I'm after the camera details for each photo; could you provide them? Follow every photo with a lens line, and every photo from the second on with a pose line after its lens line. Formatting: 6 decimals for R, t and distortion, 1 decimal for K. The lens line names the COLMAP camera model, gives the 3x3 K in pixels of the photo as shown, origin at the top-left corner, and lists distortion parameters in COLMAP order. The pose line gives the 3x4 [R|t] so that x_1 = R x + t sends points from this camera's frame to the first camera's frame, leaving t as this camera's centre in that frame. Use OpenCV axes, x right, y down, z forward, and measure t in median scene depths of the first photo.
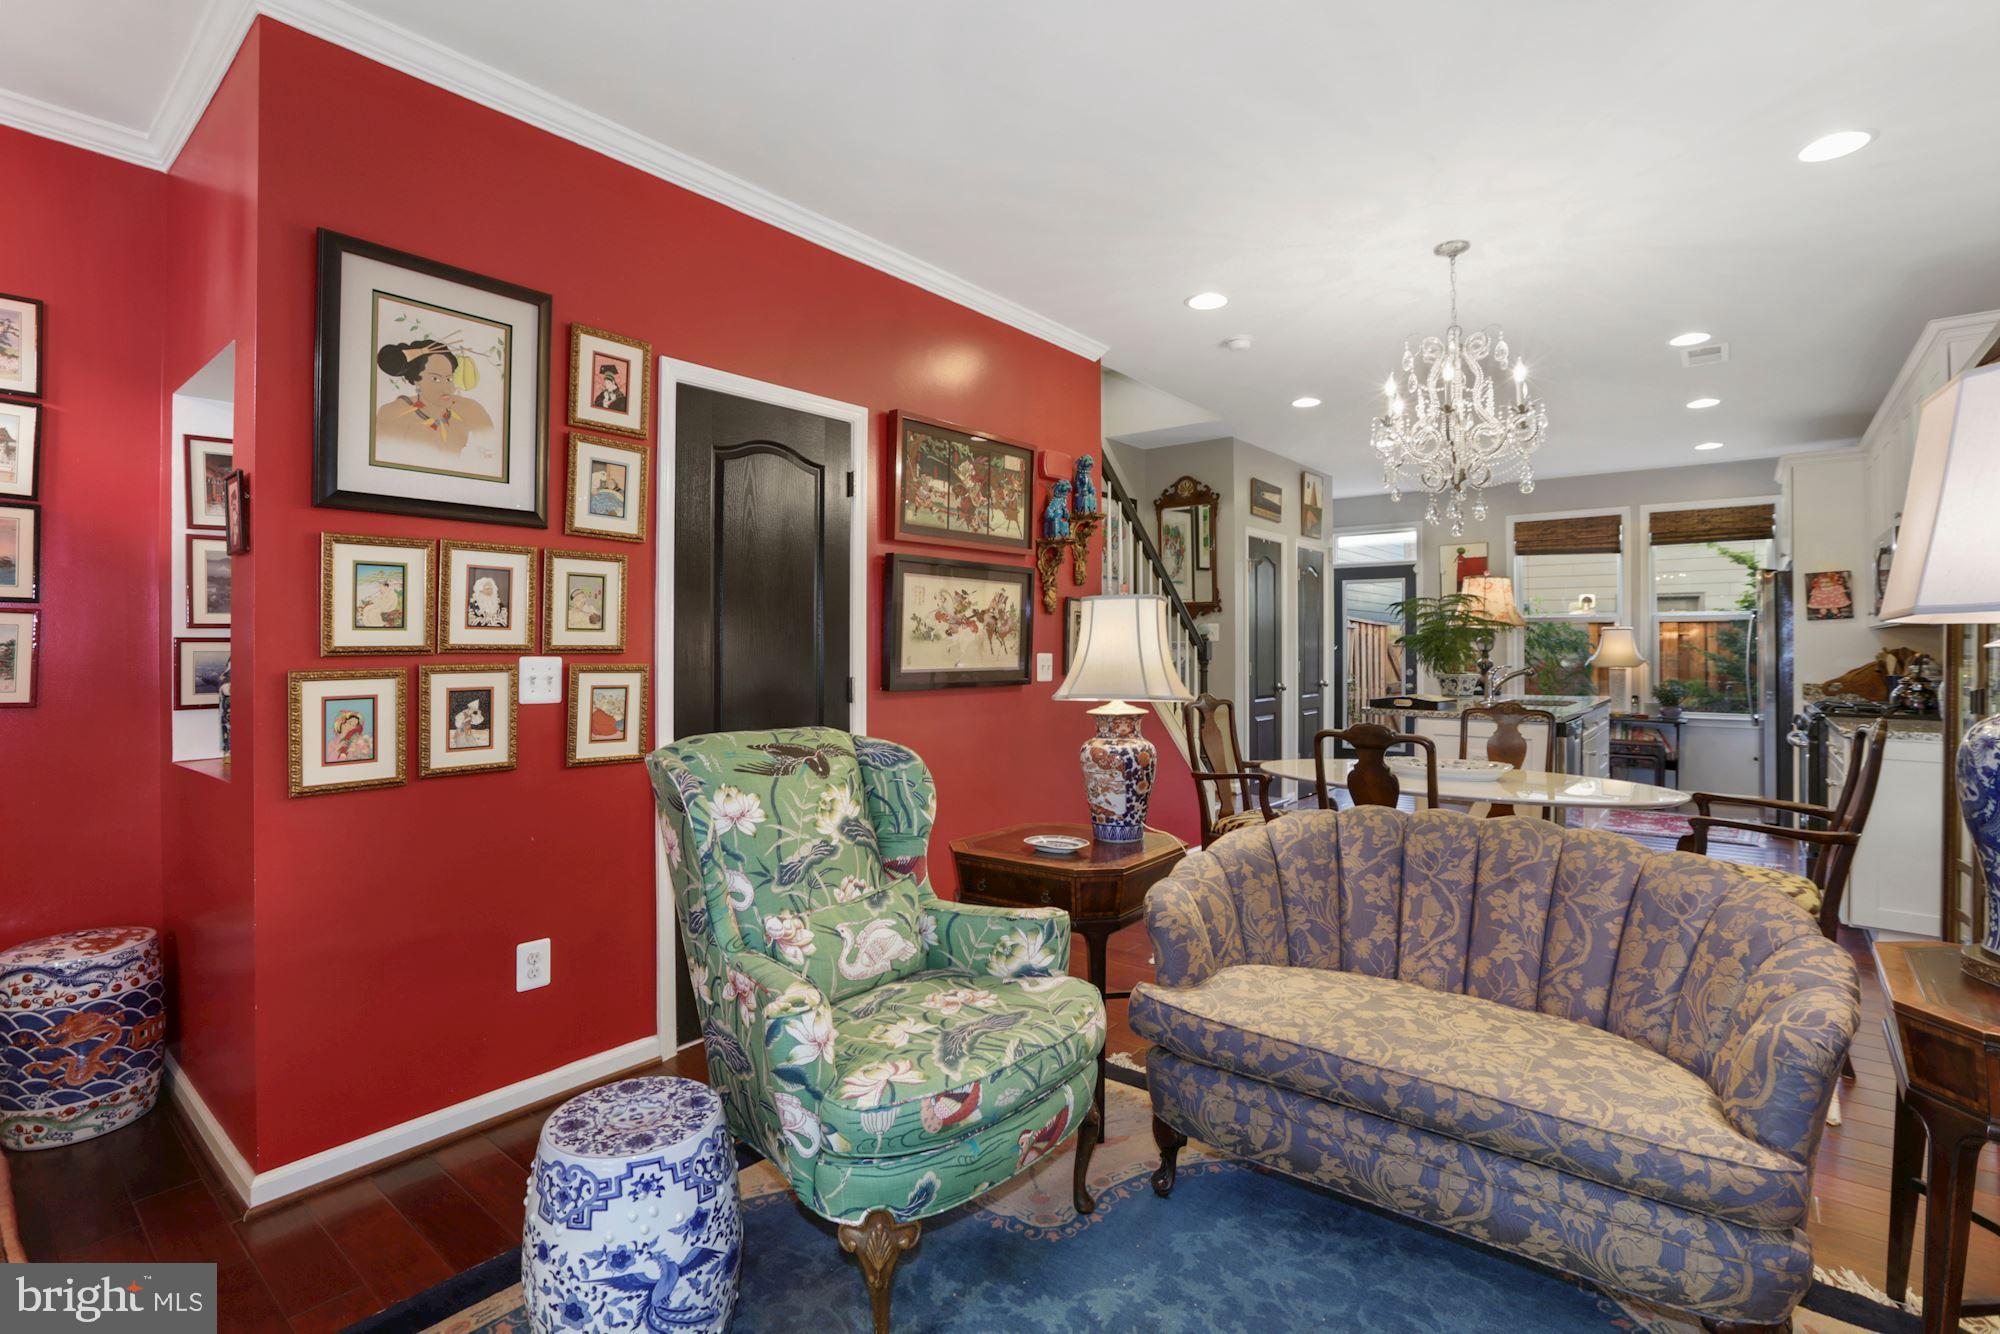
lens RADIAL K [[925.5, 0, 1011.8], [0, 925.5, 645.1], [0, 0, 1]] dist [-0.043787, 0.014816]
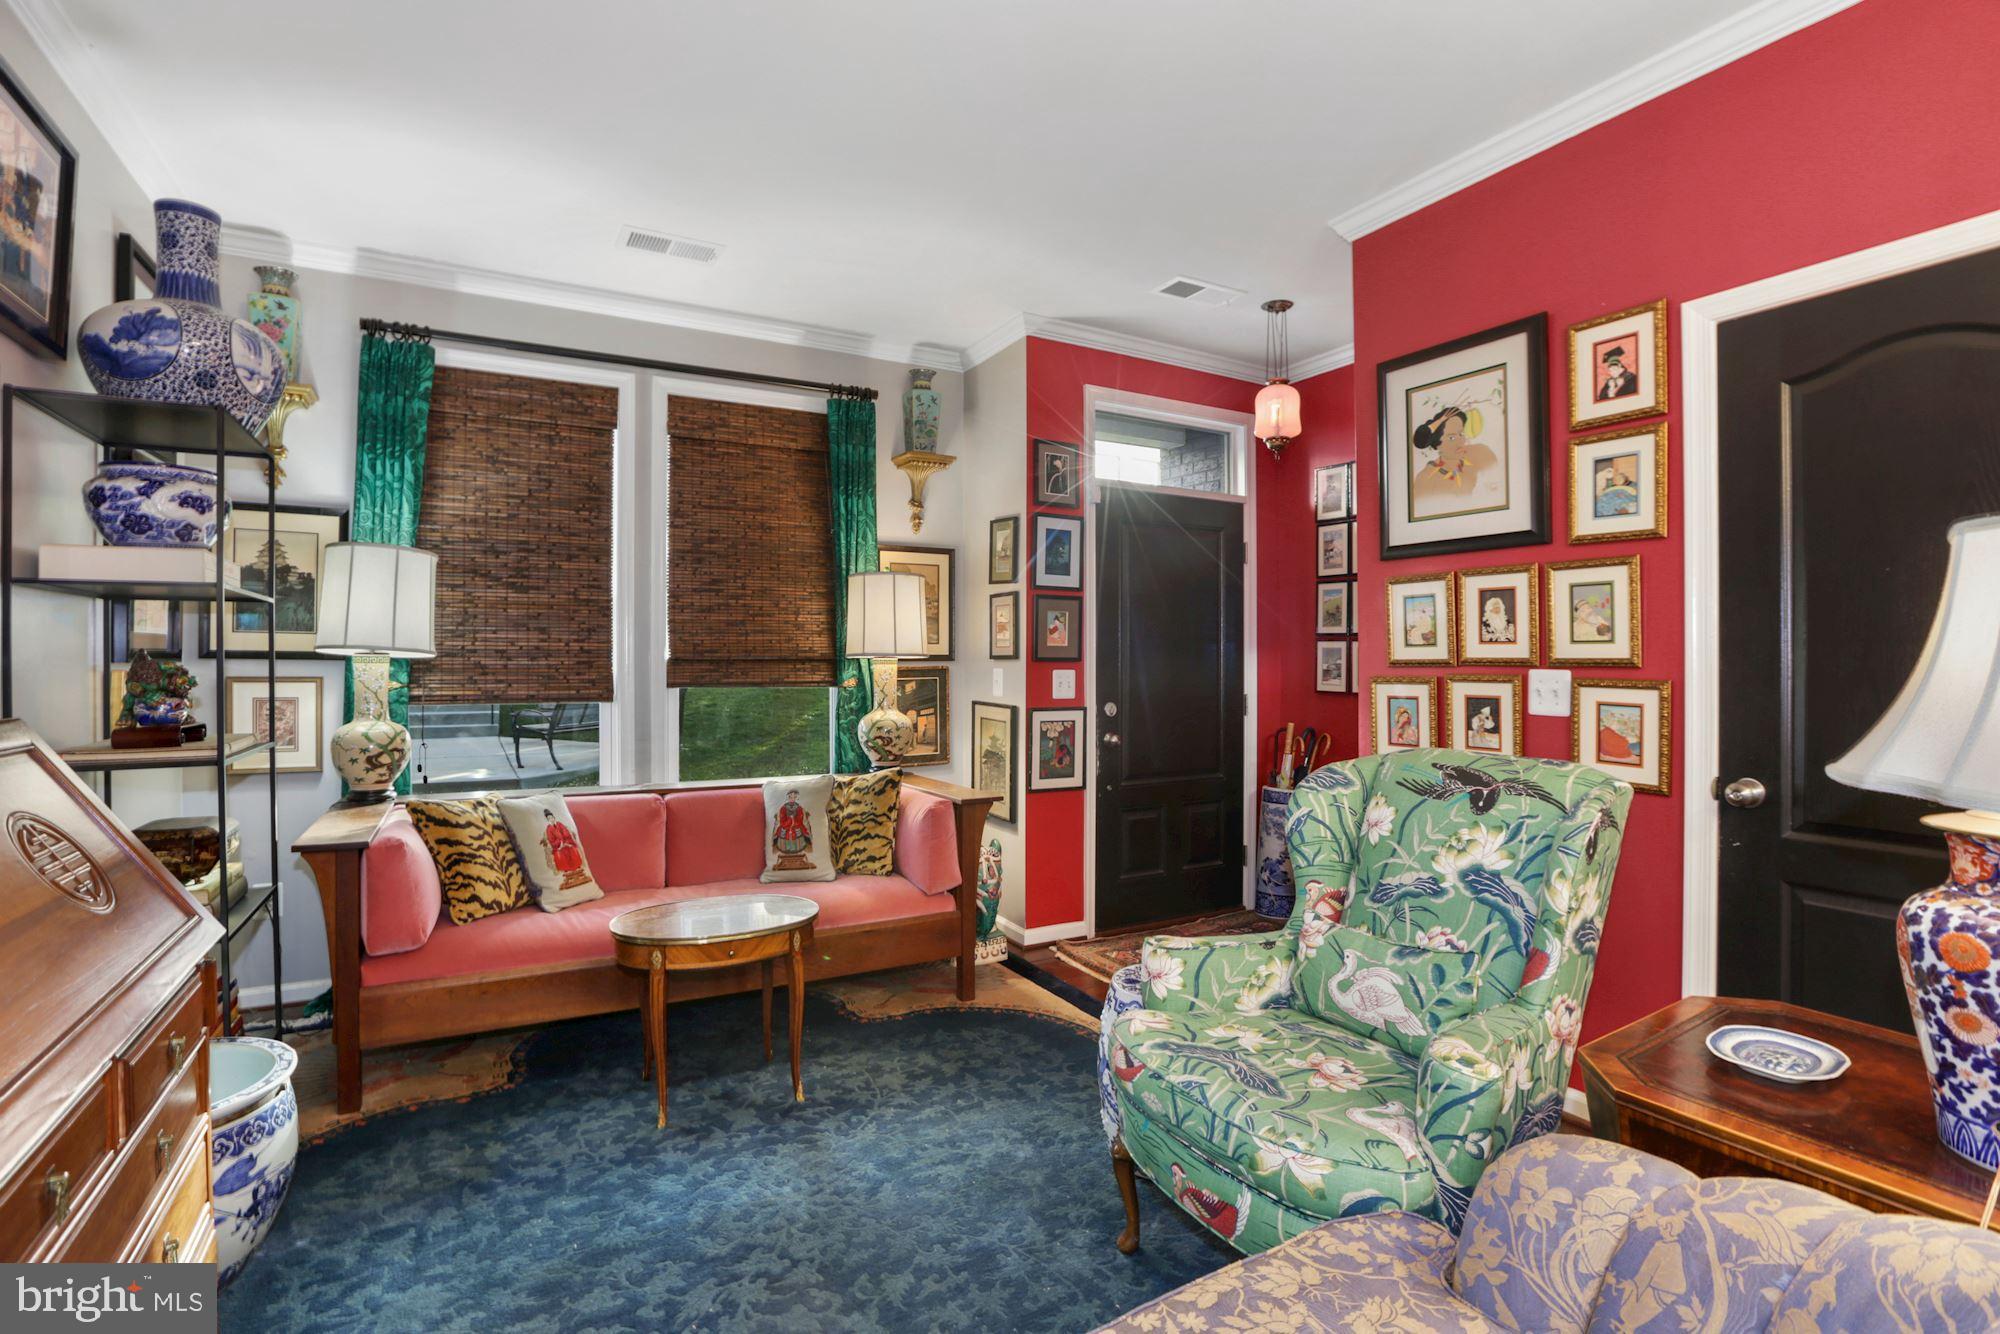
lens RADIAL K [[945.9, 0, 979.1], [0, 945.9, 668.3], [0, 0, 1]] dist [-0.043871, 0.004476]
pose [[-0.384054, 0.007277, -0.923282, 0.442481], [0.000141, 0.999969, 0.007822, 0.001983], [0.923311, 0.002874, -0.384043, 0.526413]]
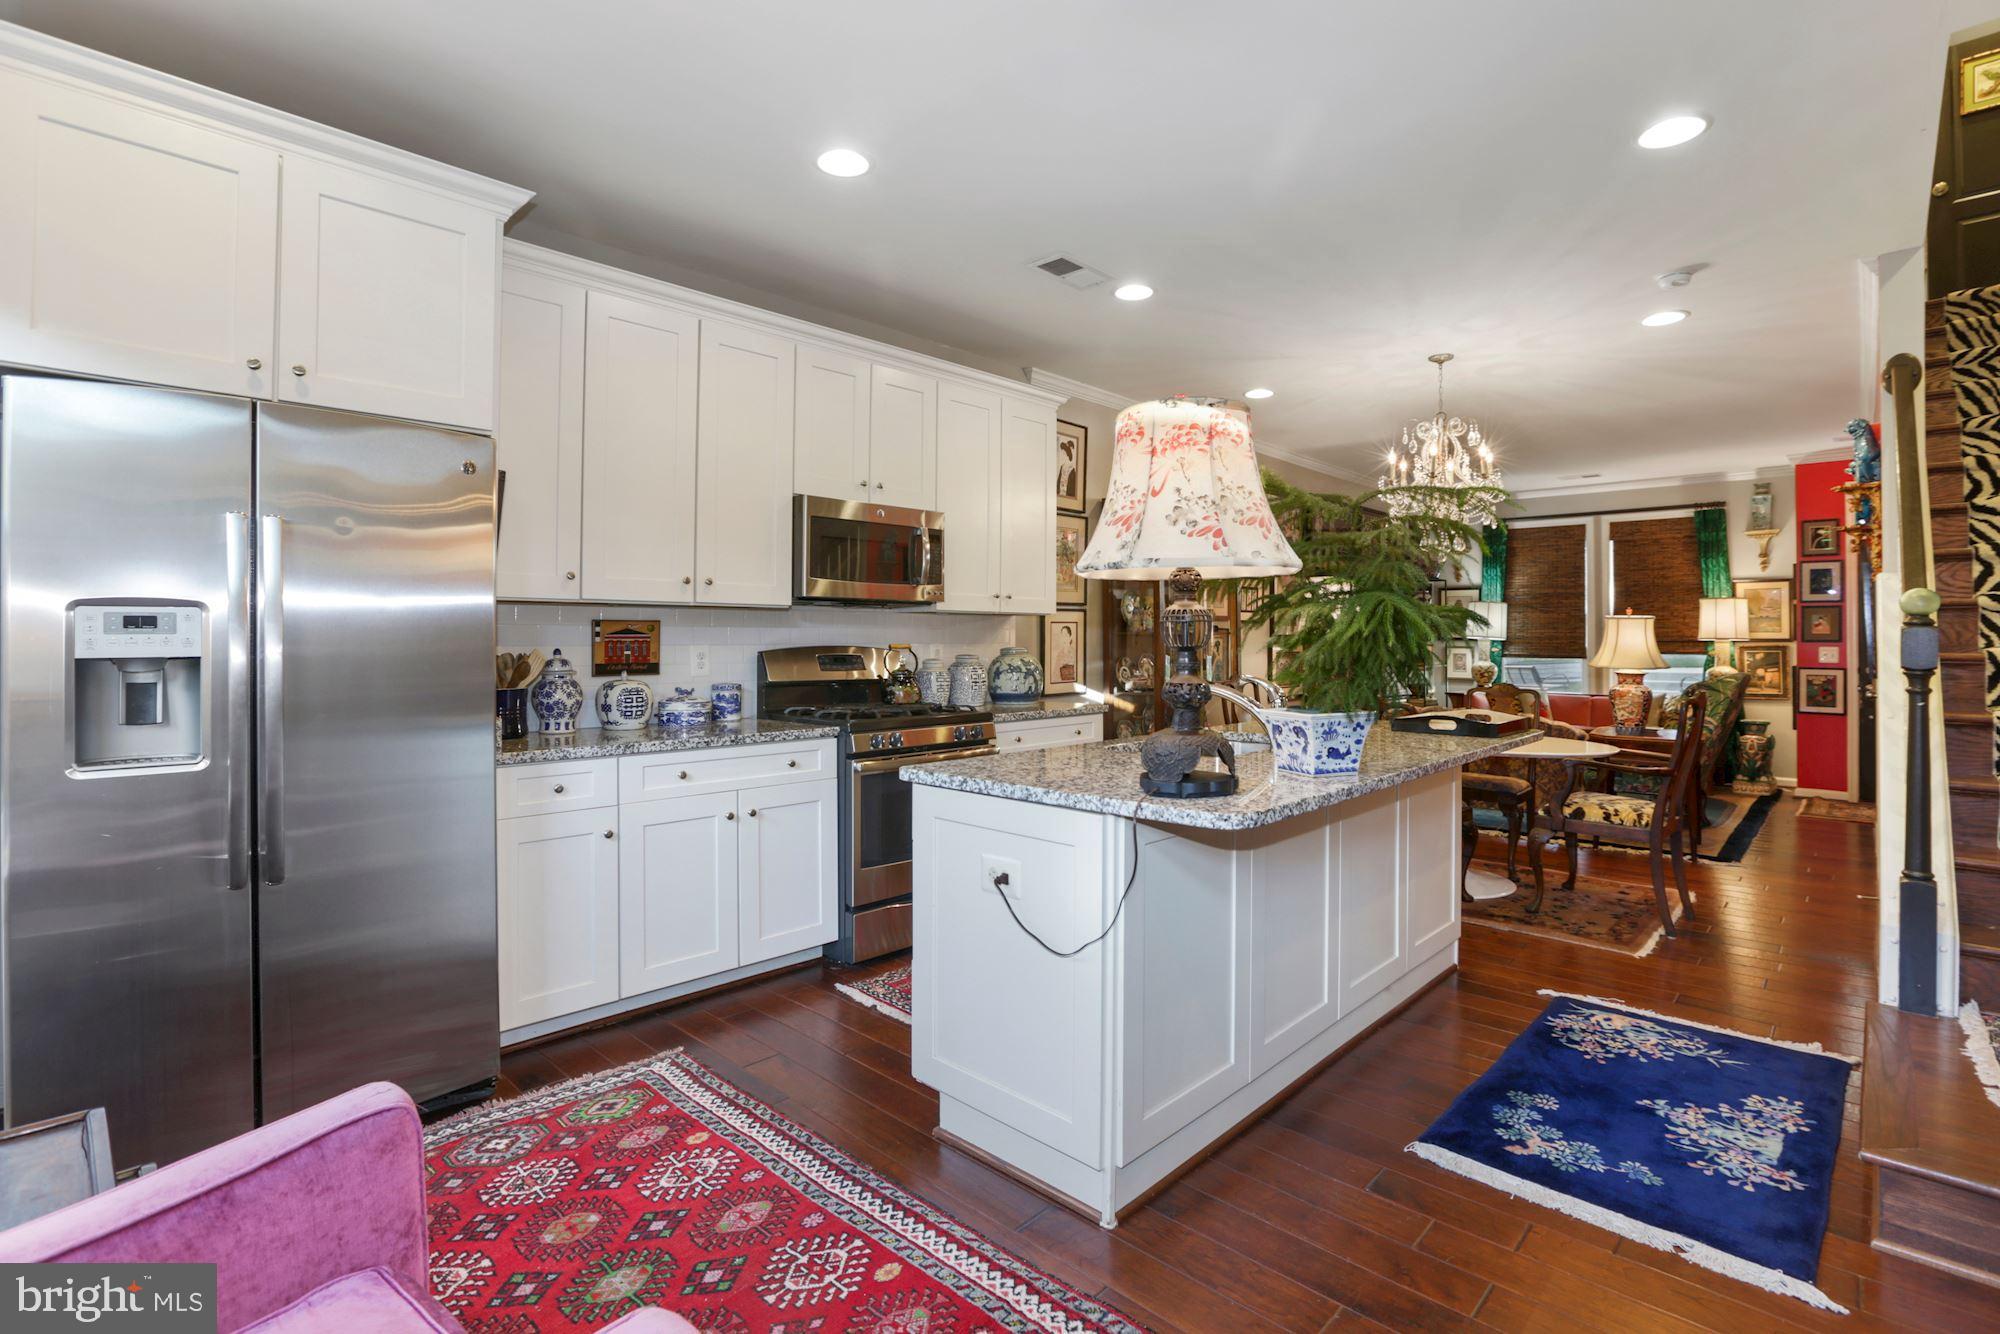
lens RADIAL K [[925.5, 0, 1014.5], [0, 925.5, 623.5], [0, 0, 1]] dist [-0.043787, 0.014816]
pose [[-0.996490, -0.002806, 0.083660, 0.902081], [-0.004324, 0.999829, -0.017961, 0.005058], [-0.083595, -0.018259, -0.996332, 2.177634]]
